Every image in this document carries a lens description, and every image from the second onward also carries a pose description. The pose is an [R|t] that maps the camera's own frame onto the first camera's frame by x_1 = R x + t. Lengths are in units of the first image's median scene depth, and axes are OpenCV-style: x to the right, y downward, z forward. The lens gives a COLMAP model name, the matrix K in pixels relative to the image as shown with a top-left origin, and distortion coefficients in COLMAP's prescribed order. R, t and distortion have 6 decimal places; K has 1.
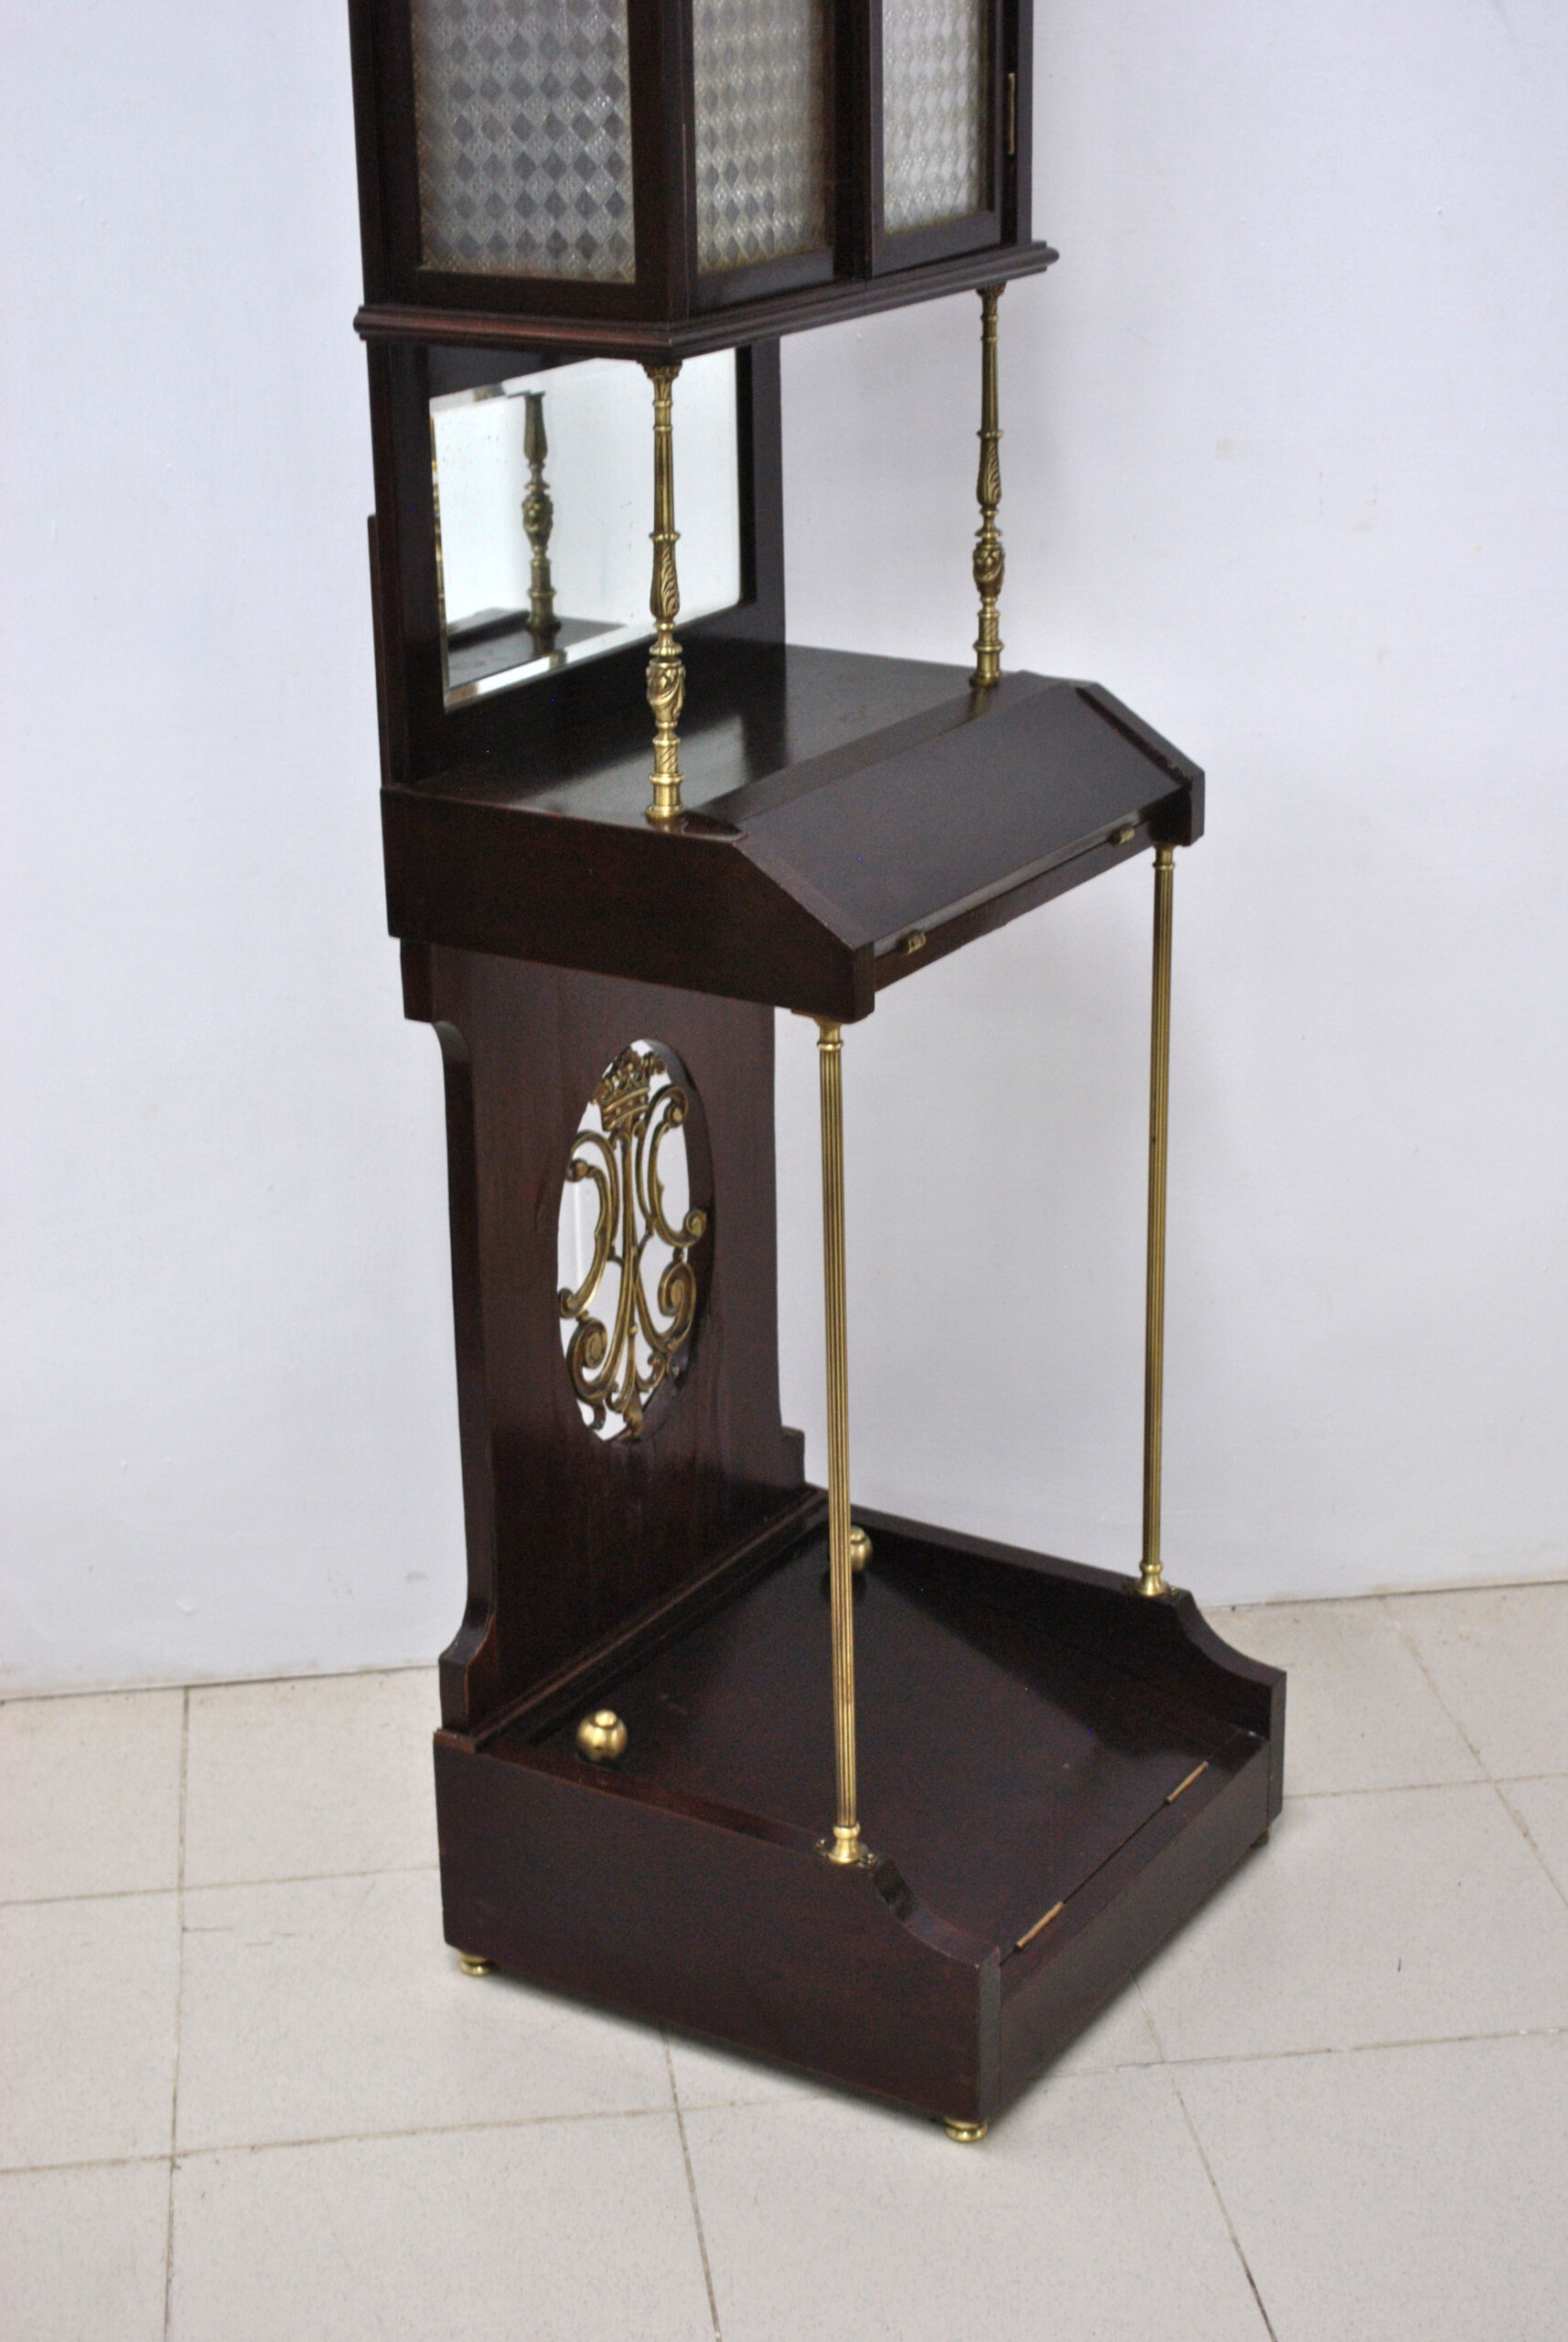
lens RADIAL K [[3728.6, 0, 784.0], [0, 3728.6, 1171.0], [0, 0, 1]] dist [-0.005767, 0.016645]
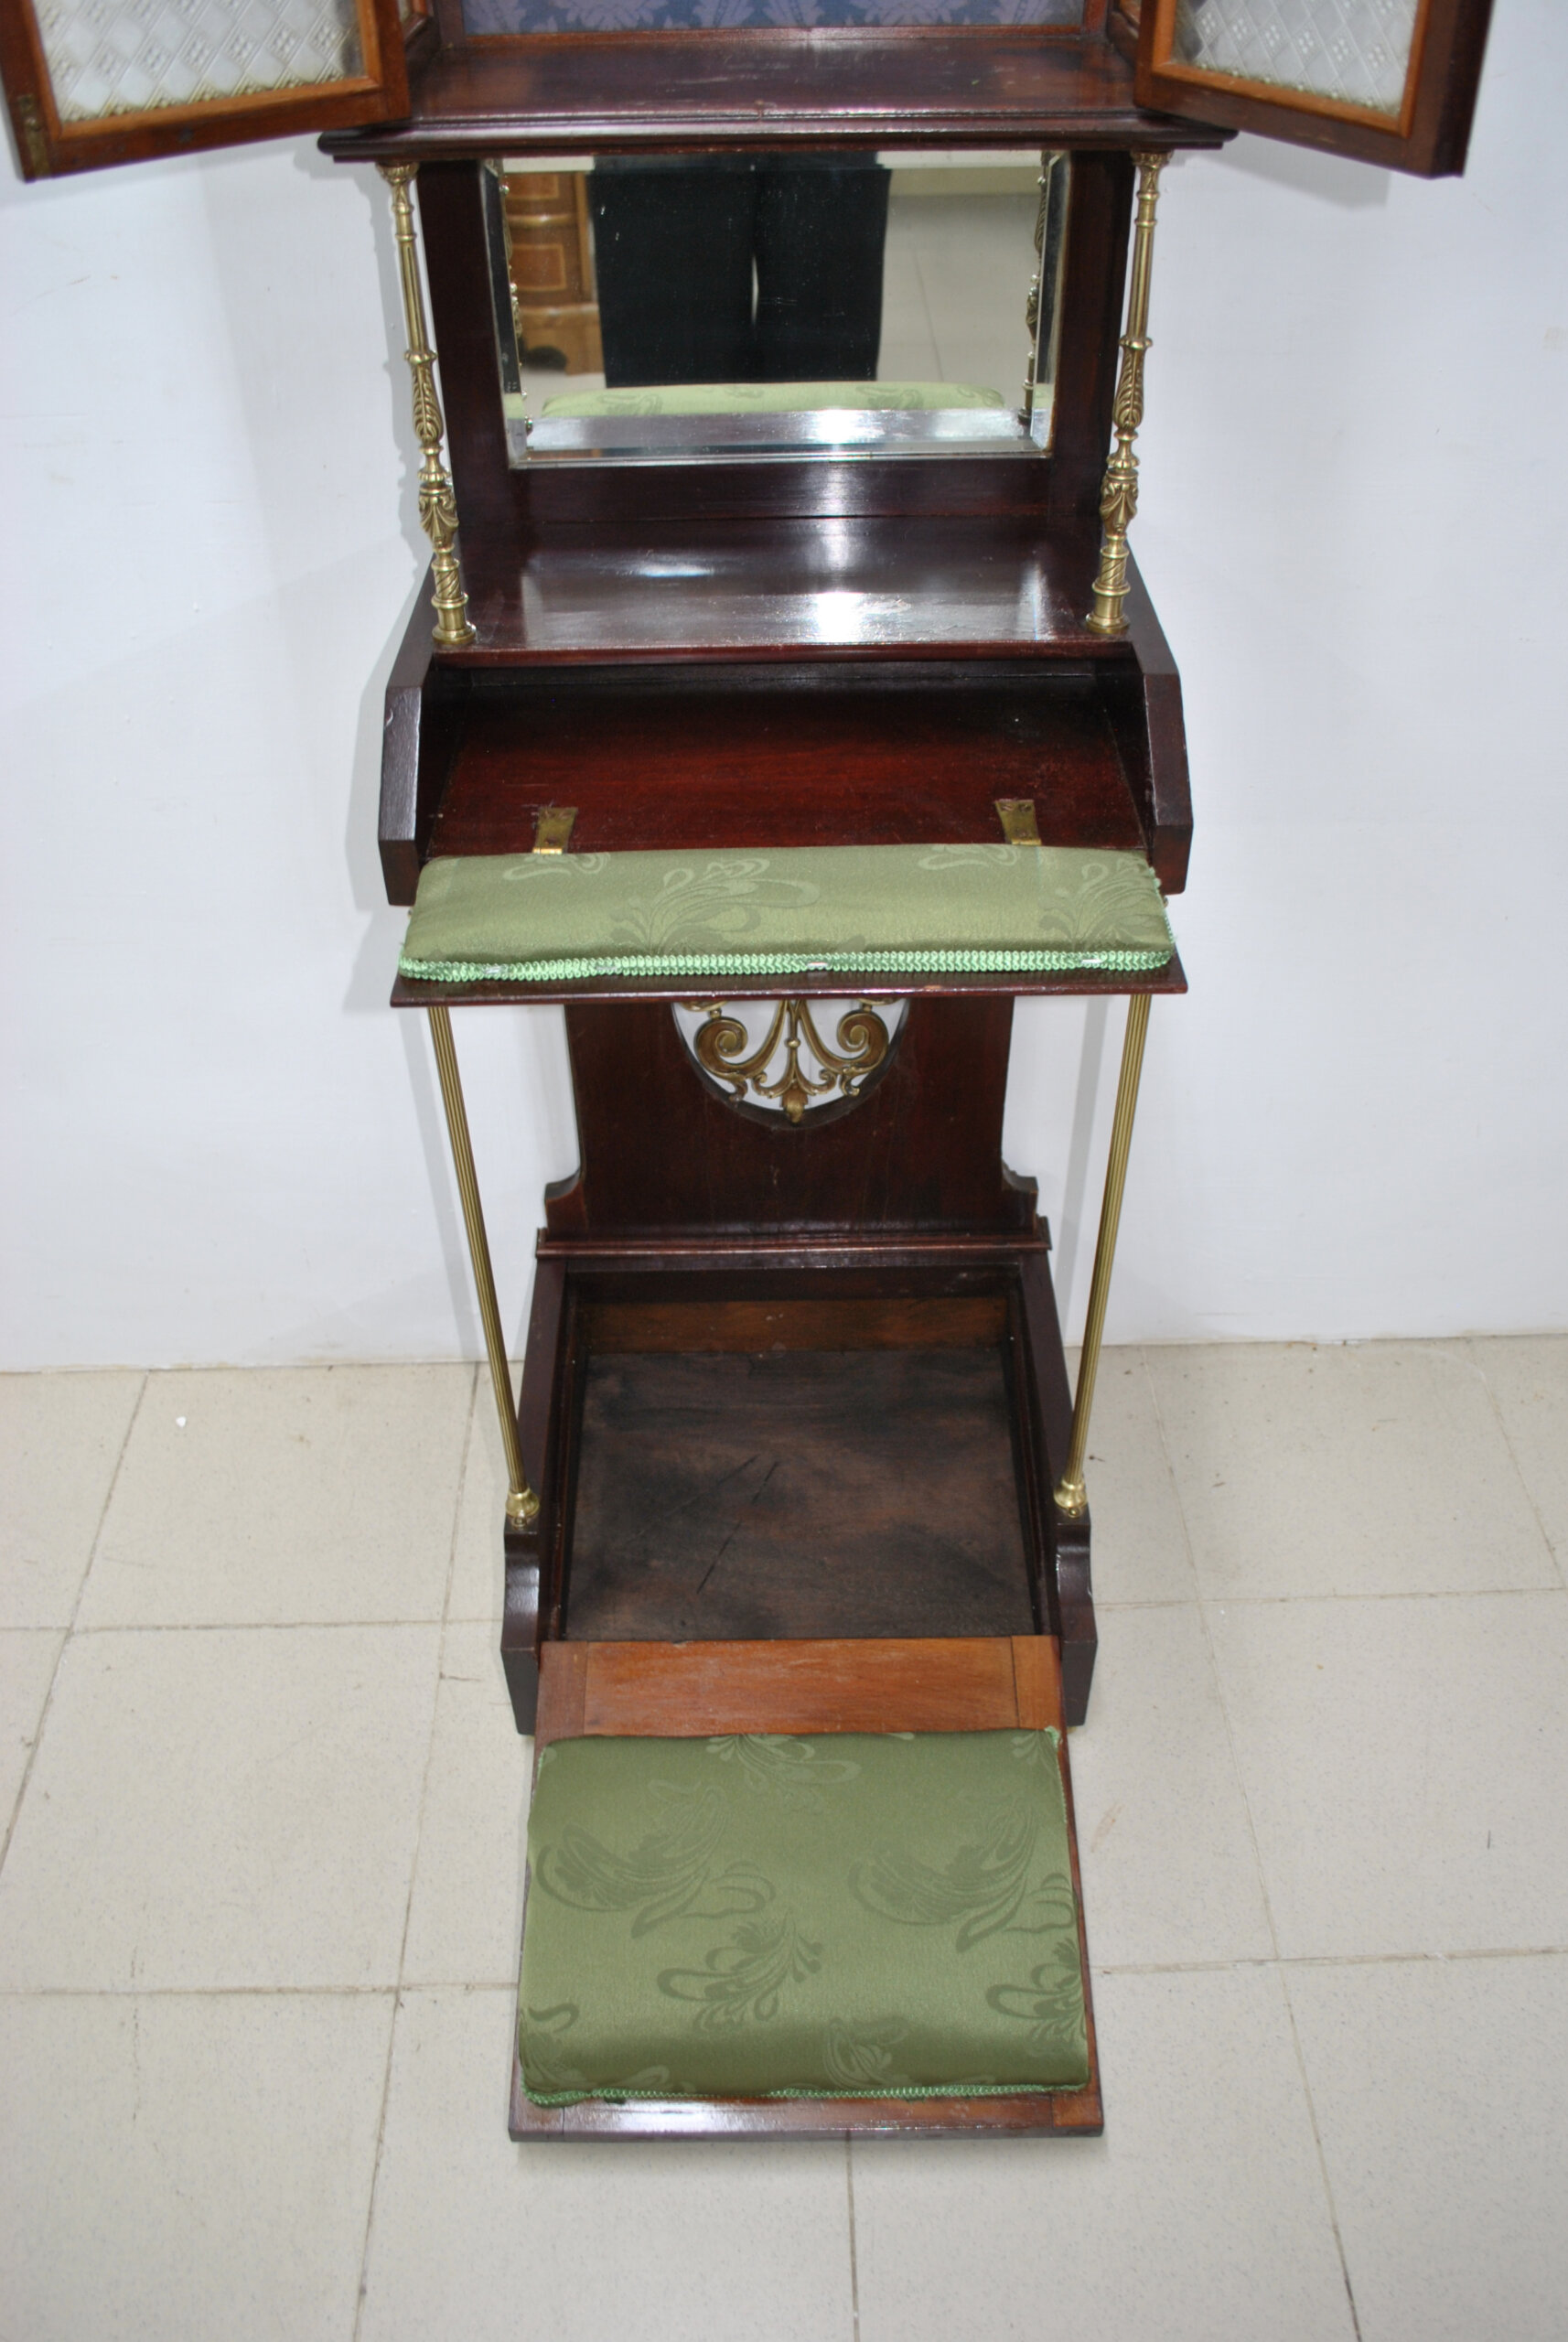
lens RADIAL K [[1866.5, 0, 785.1], [0, 1866.5, 1190.7], [0, 0, 1]] dist [-0.085722, 0.014484]
pose [[0.994167, 0.075505, -0.077015, -0.019842], [-0.043244, 0.933218, 0.356699, -0.163201], [0.098805, -0.351288, 0.931039, 0.547397]]
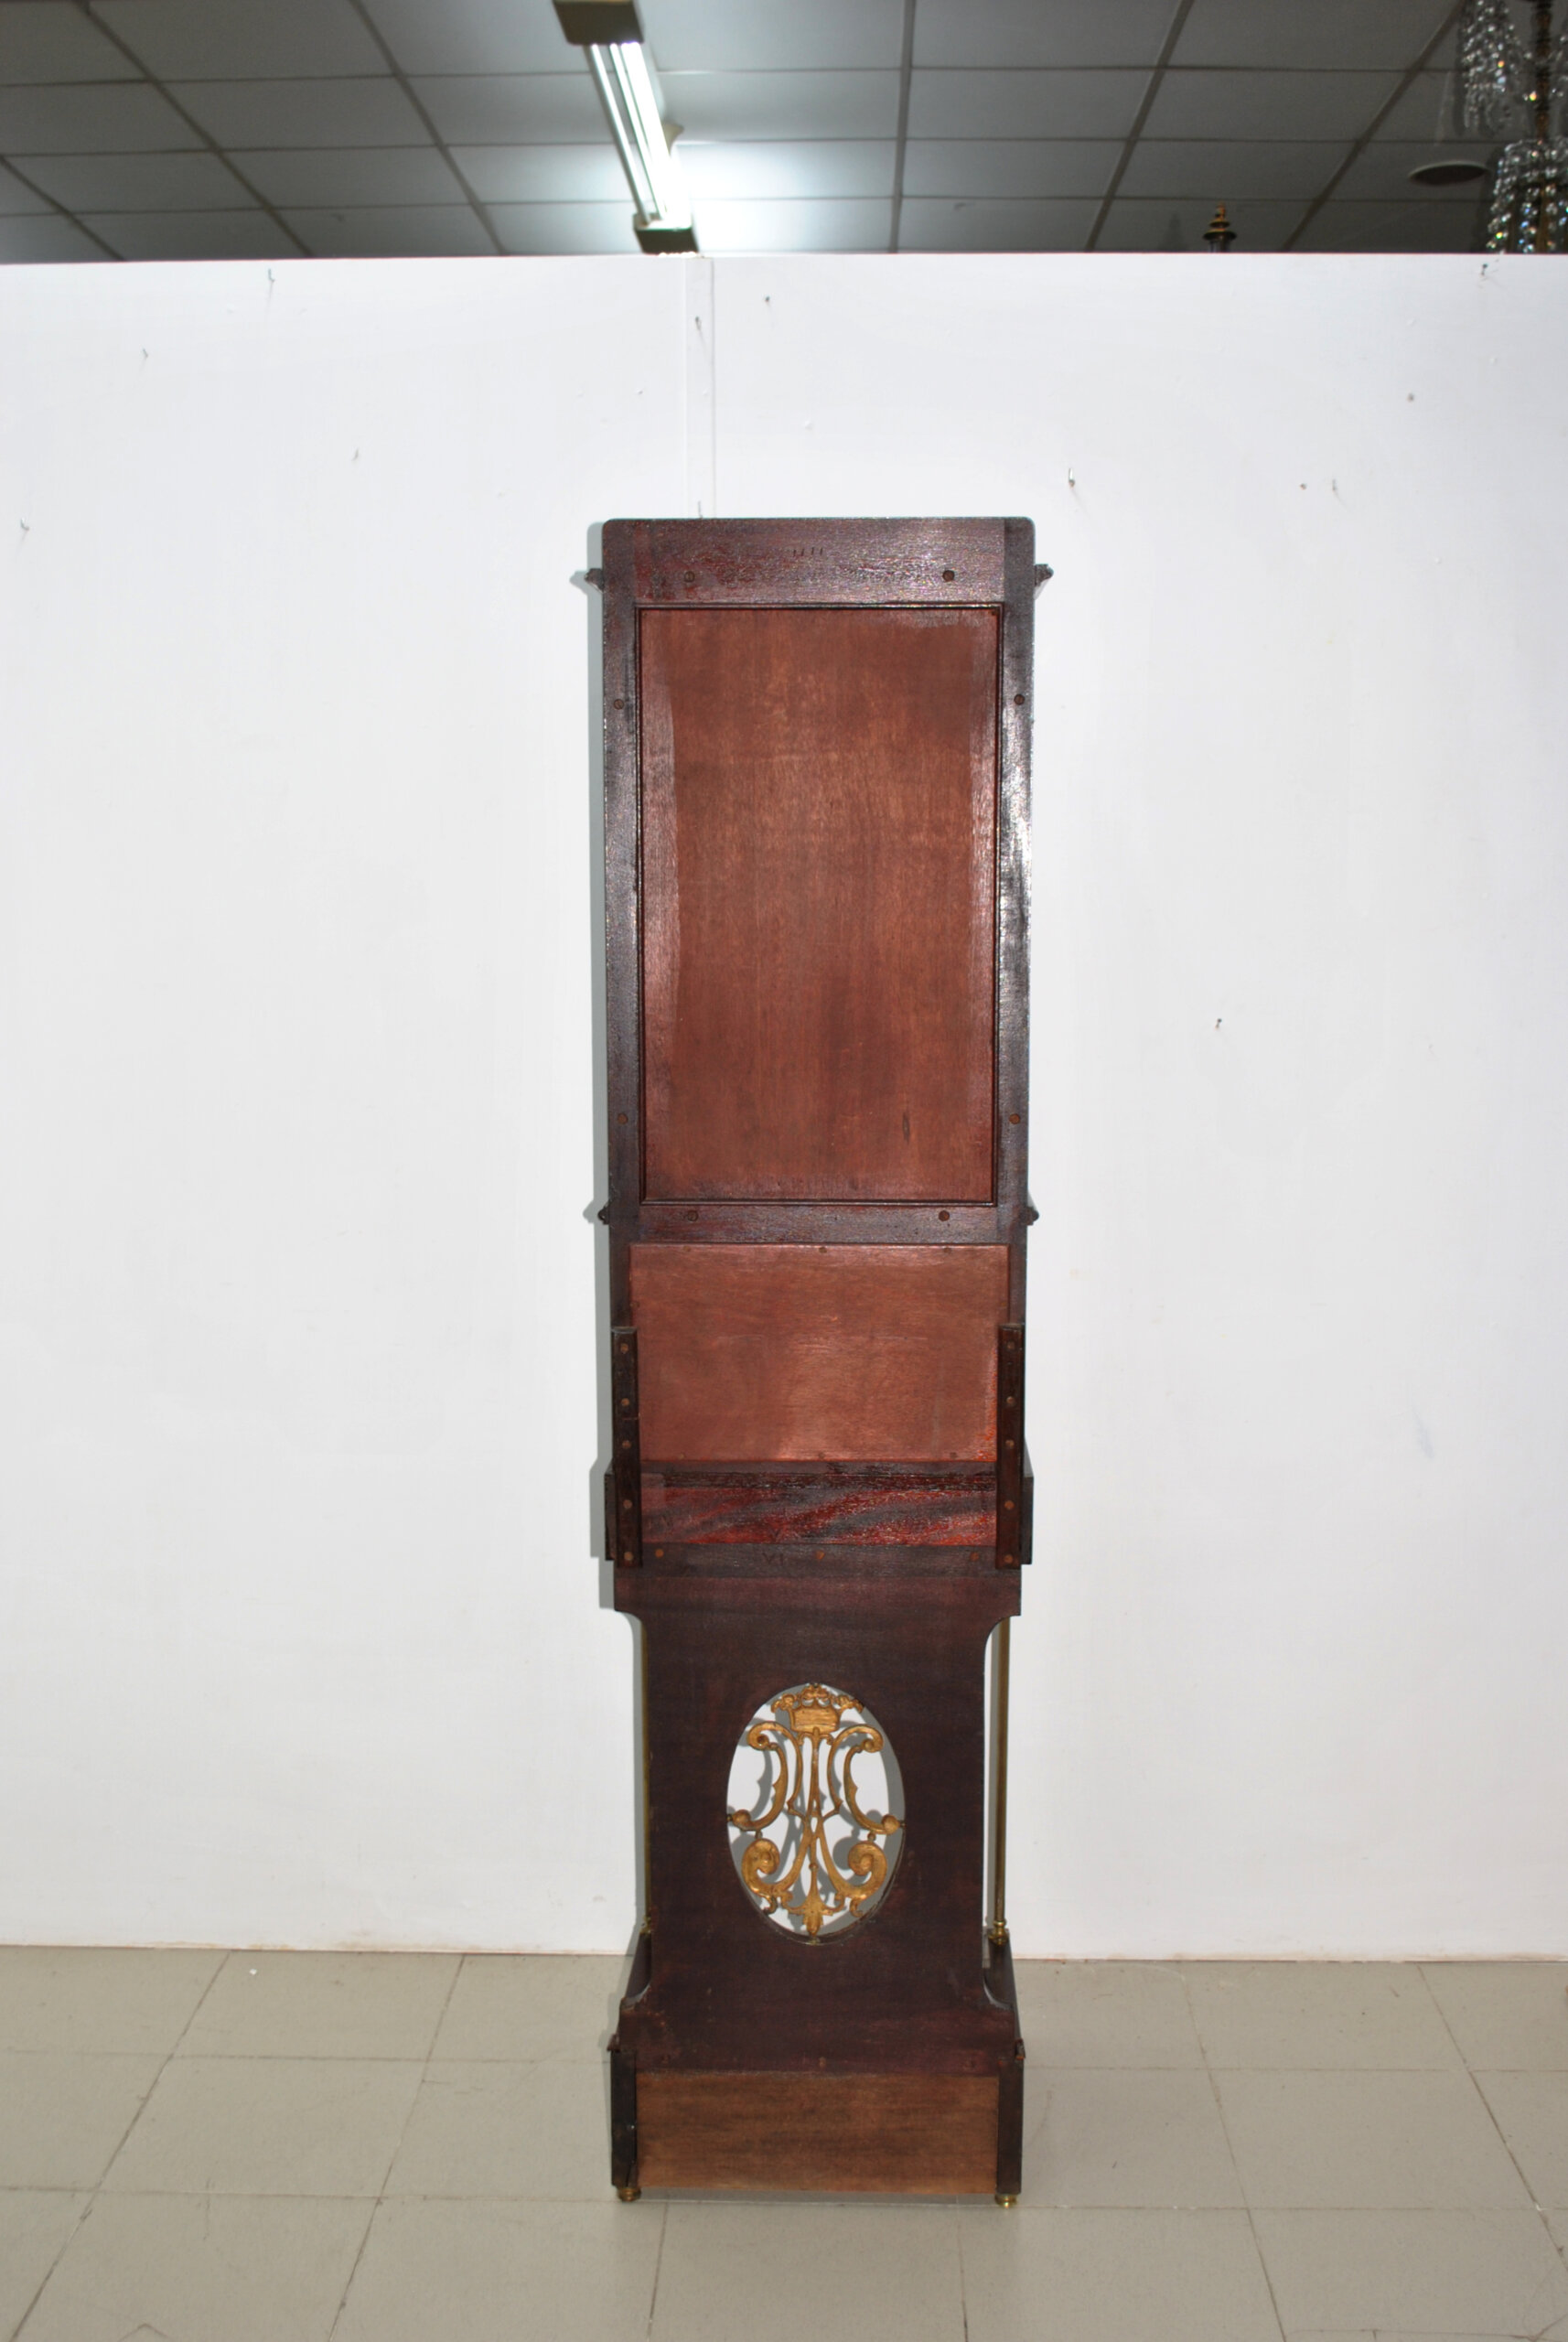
lens RADIAL K [[2482.1, 0, 784.0], [0, 2482.1, 1171.0], [0, 0, 1]] dist [-0.073382, 0.029418]
pose [[0.987133, 0.034590, -0.156115, 0.179965], [-0.069231, 0.972523, -0.222274, 0.034617], [0.144137, 0.230222, 0.962404, -0.189130]]
